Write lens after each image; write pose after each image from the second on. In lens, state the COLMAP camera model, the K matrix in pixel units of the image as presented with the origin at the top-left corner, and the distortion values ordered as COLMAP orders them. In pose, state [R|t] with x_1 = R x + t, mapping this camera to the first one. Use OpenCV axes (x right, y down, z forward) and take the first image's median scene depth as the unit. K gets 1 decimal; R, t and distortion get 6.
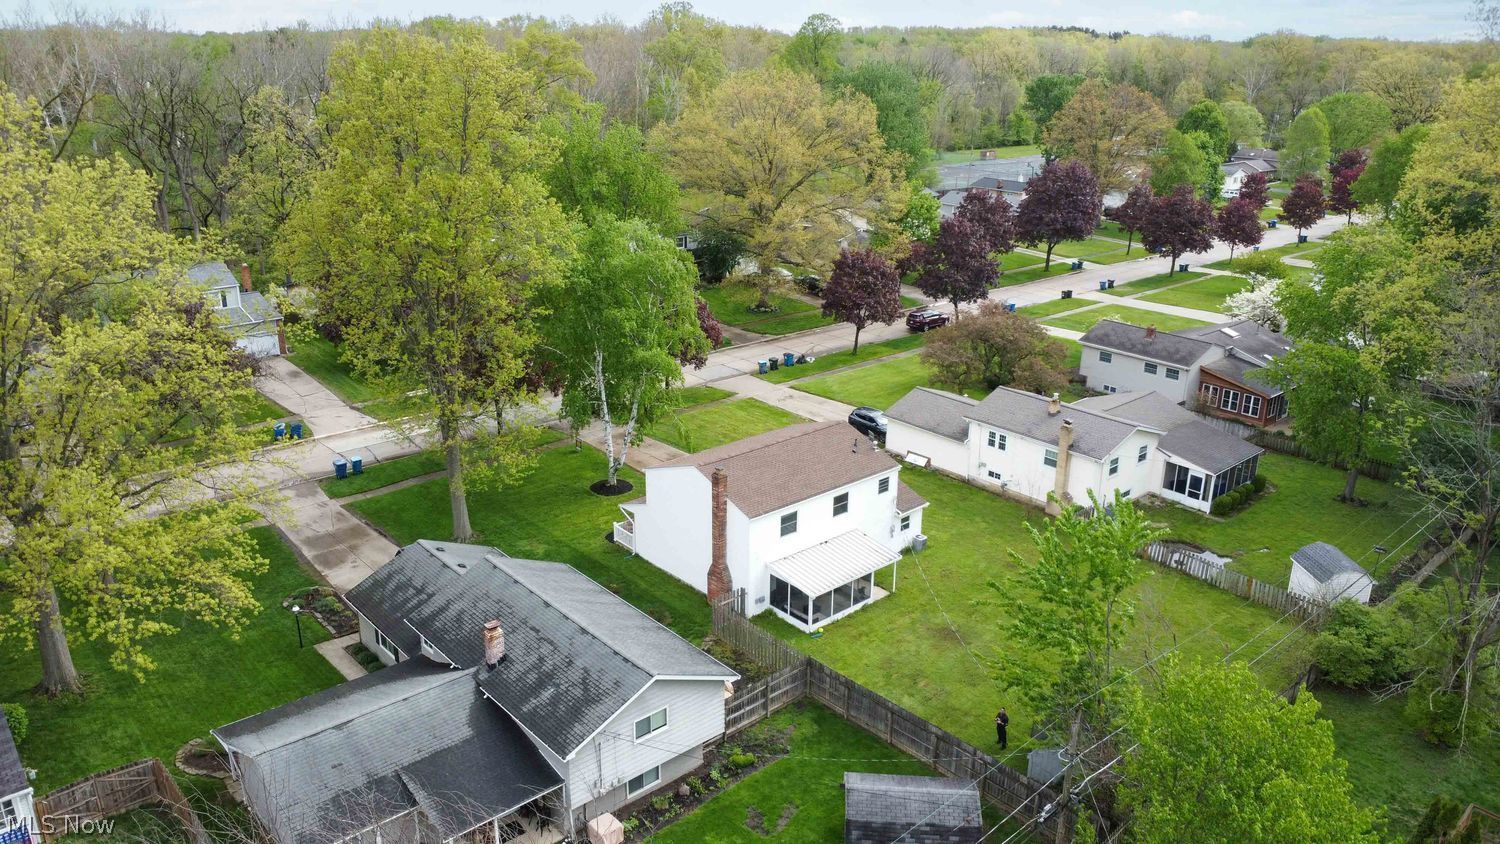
lens RADIAL K [[1086.6, 0, 750.0], [0, 1086.6, 422.0], [0, 0, 1]] dist [-0.017854, -0.030472]
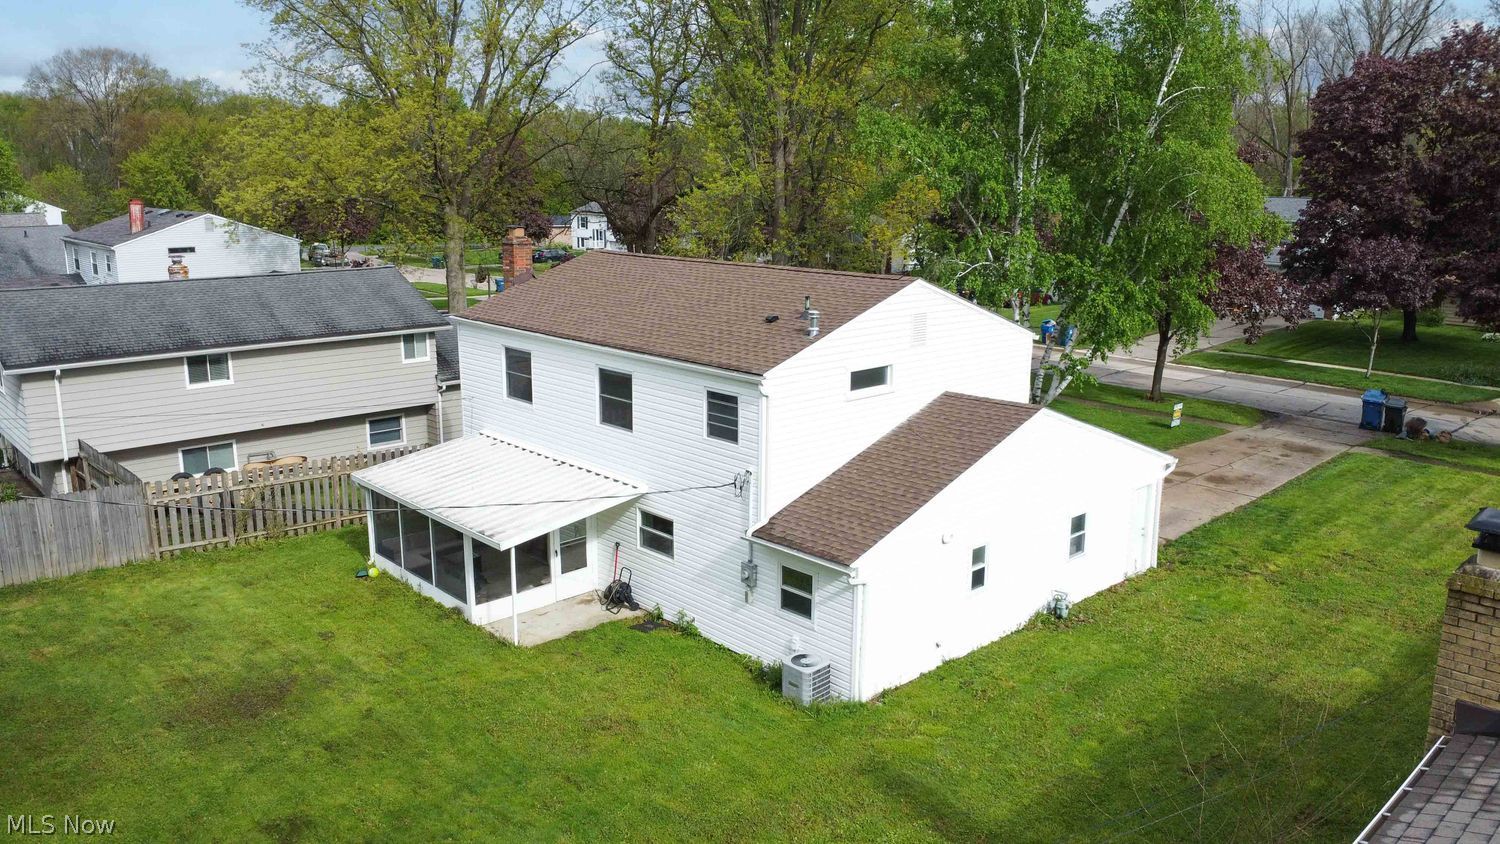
lens RADIAL K [[1086.6, 0, 750.0], [0, 1086.6, 422.0], [0, 0, 1]] dist [-0.017854, -0.030472]
pose [[0.029422, 0.210351, -0.977183, 0.475976], [-0.338336, 0.921997, 0.188284, -0.006749], [0.940565, 0.325077, 0.098297, 1.022330]]
